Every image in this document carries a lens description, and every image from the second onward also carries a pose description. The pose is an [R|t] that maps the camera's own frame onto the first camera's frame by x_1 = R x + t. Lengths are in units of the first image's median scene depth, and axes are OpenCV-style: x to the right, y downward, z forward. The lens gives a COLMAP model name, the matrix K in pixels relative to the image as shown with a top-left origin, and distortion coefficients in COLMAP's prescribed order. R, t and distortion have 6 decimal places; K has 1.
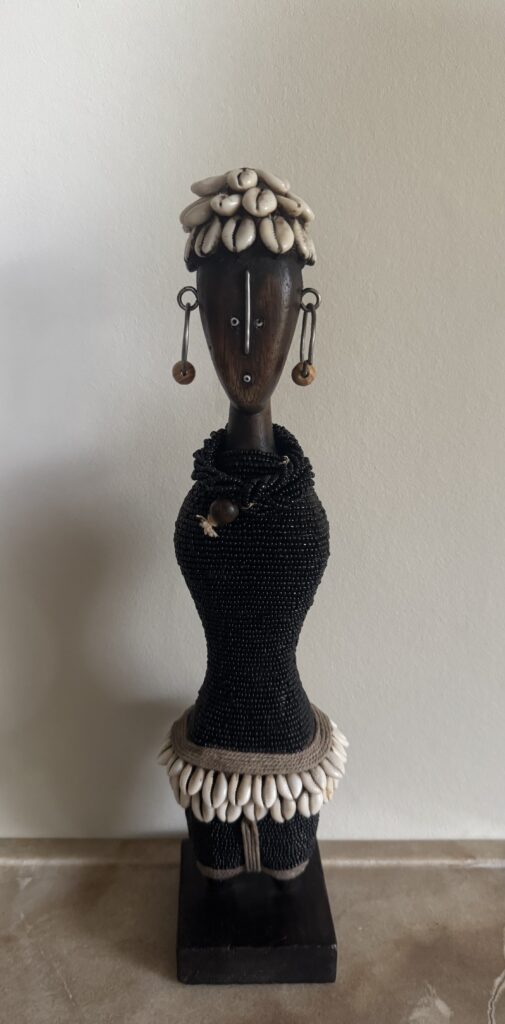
lens RADIAL K [[761.3, 0, 237.4], [0, 761.3, 516.7], [0, 0, 1]] dist [0.103935, -0.136590]
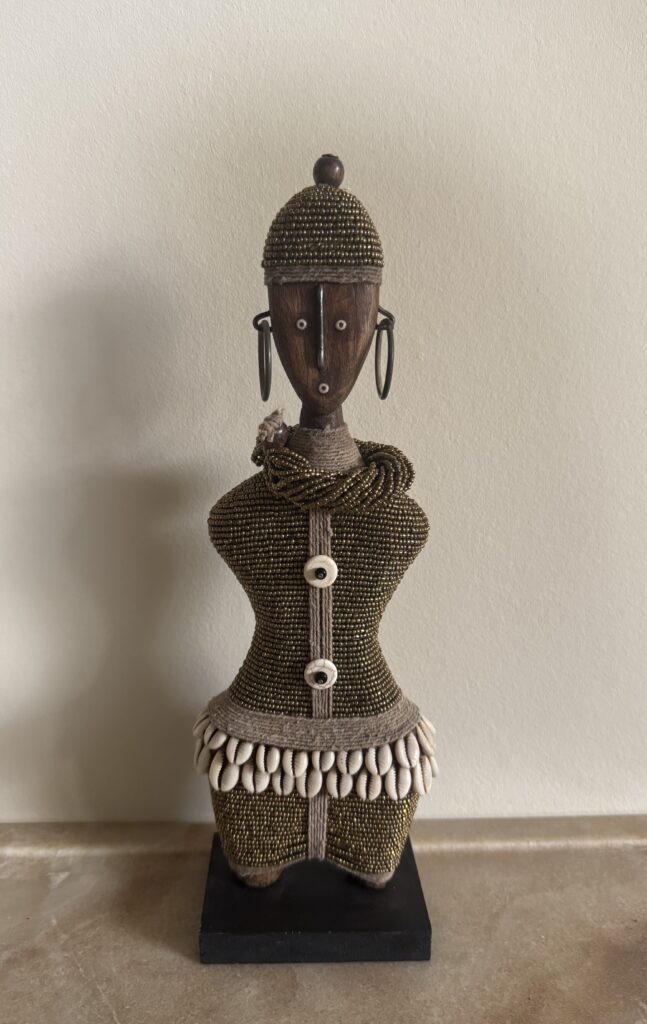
lens RADIAL K [[786.7, 0, 307.9], [0, 786.7, 513.9], [0, 0, 1]] dist [0.038242, -0.056857]
pose [[0.999783, -0.011288, 0.017531, -0.054042], [0.012083, 0.998873, -0.045898, 0.180088], [-0.016993, 0.046100, 0.998792, 0.258561]]
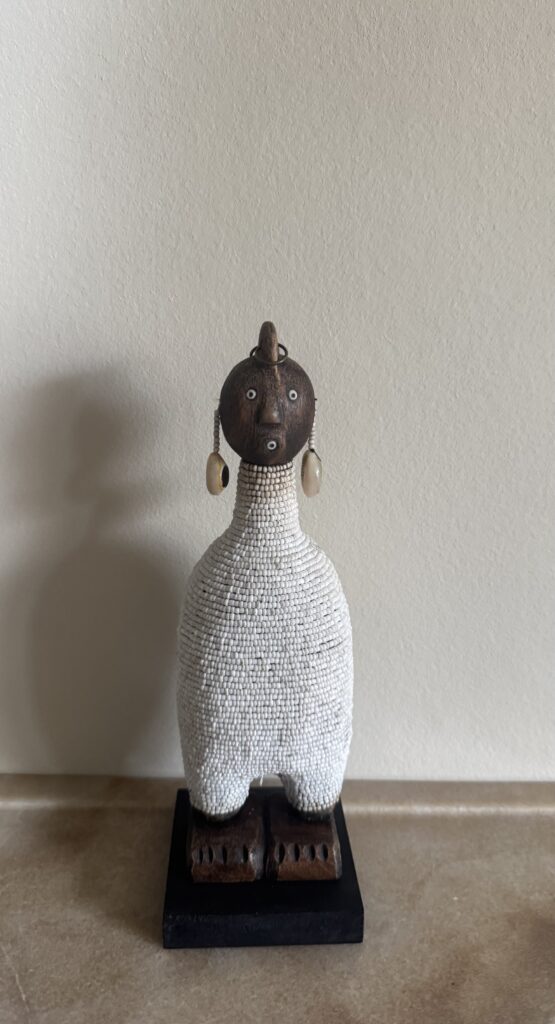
lens RADIAL K [[755.1, 0, 267.0], [0, 755.1, 512.9], [0, 0, 1]] dist [0.045870, -0.077483]
pose [[0.999559, 0.018482, 0.023255, -0.030867], [-0.018684, 0.999790, 0.008468, 0.185123], [-0.023094, -0.008899, 0.999694, 0.330742]]
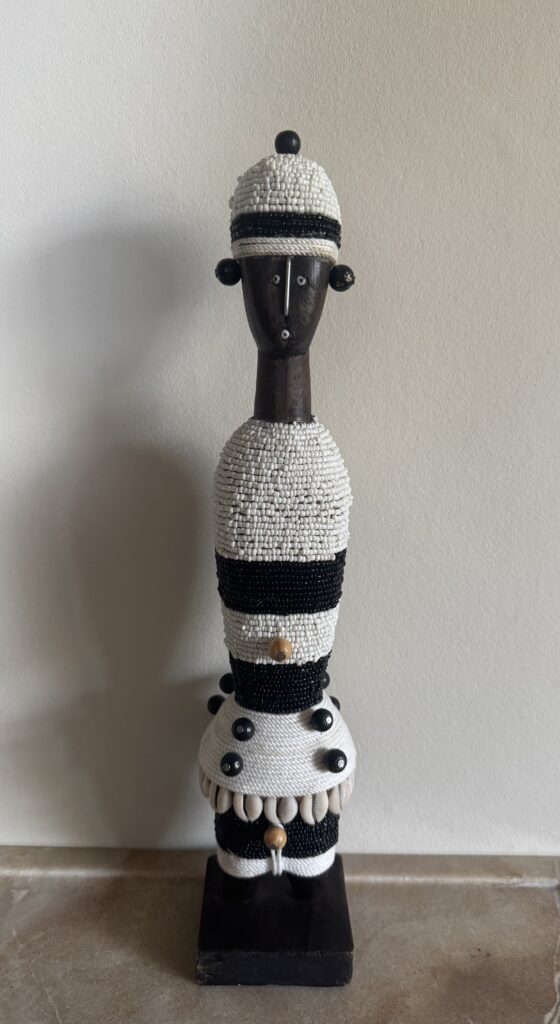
lens RADIAL K [[761.8, 0, 276.2], [0, 761.8, 515.6], [0, 0, 1]] dist [0.079221, -0.095850]
pose [[0.999833, 0.018008, 0.003254, 0.012354], [-0.017947, 0.999683, -0.017662, 0.046149], [-0.003571, 0.017601, 0.999839, 0.103248]]
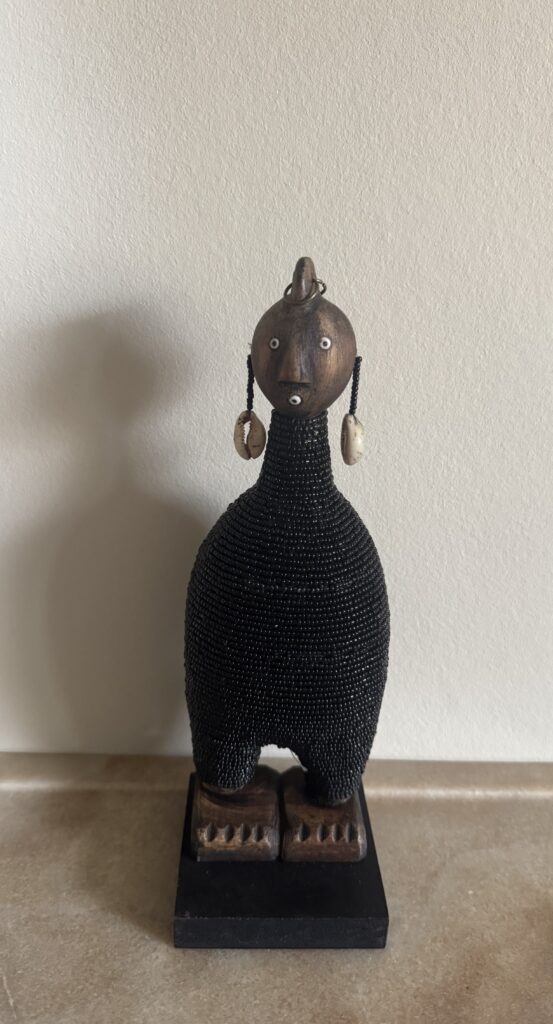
lens RADIAL K [[756.9, 0, 276.5], [0, 756.9, 512.0], [0, 0, 1]] dist [0.031453, -0.064198]
pose [[0.999458, 0.022632, 0.023907, -0.027006], [-0.024539, 0.996268, 0.082751, 0.163176], [-0.021945, -0.083293, 0.996283, 0.392963]]
